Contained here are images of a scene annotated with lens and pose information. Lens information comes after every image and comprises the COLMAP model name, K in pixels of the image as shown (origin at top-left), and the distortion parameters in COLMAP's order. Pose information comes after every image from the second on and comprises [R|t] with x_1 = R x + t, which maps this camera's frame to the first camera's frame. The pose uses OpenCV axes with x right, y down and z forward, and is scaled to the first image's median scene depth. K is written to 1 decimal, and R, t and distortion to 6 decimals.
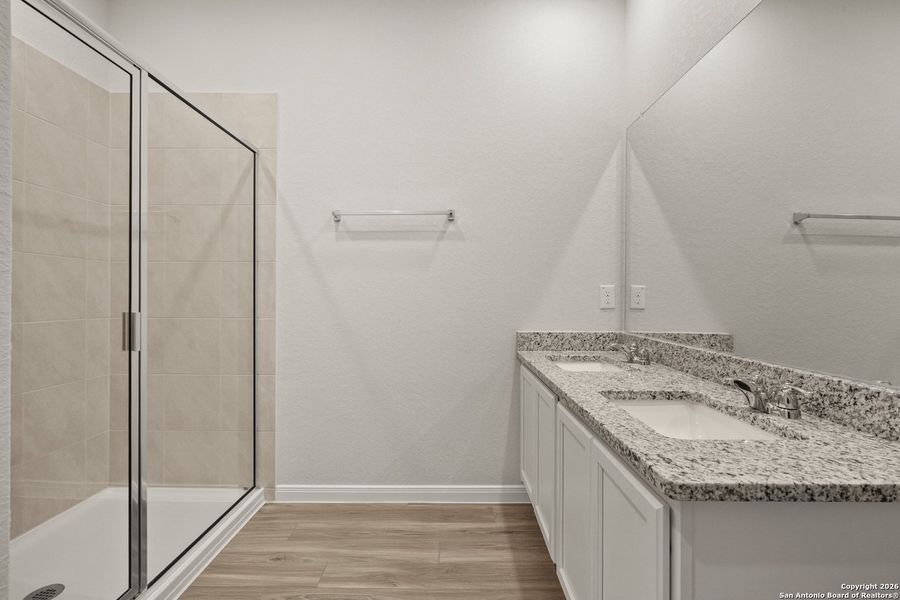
lens RADIAL K [[411.7, 0, 450.0], [0, 411.7, 300.0], [0, 0, 1]] dist [0.000041, 0.001170]
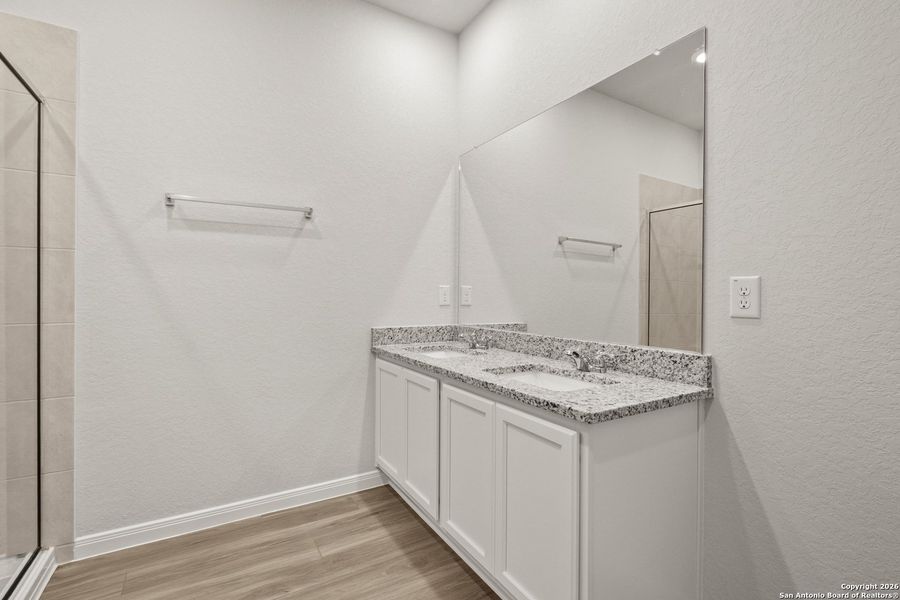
lens RADIAL K [[411.7, 0, 450.0], [0, 411.7, 300.0], [0, 0, 1]] dist [0.000041, 0.001170]
pose [[0.860821, -0.005278, 0.508880, -0.217476], [0.003335, 0.999983, 0.004731, 0.000084], [-0.508896, -0.002376, 0.860825, -0.025098]]
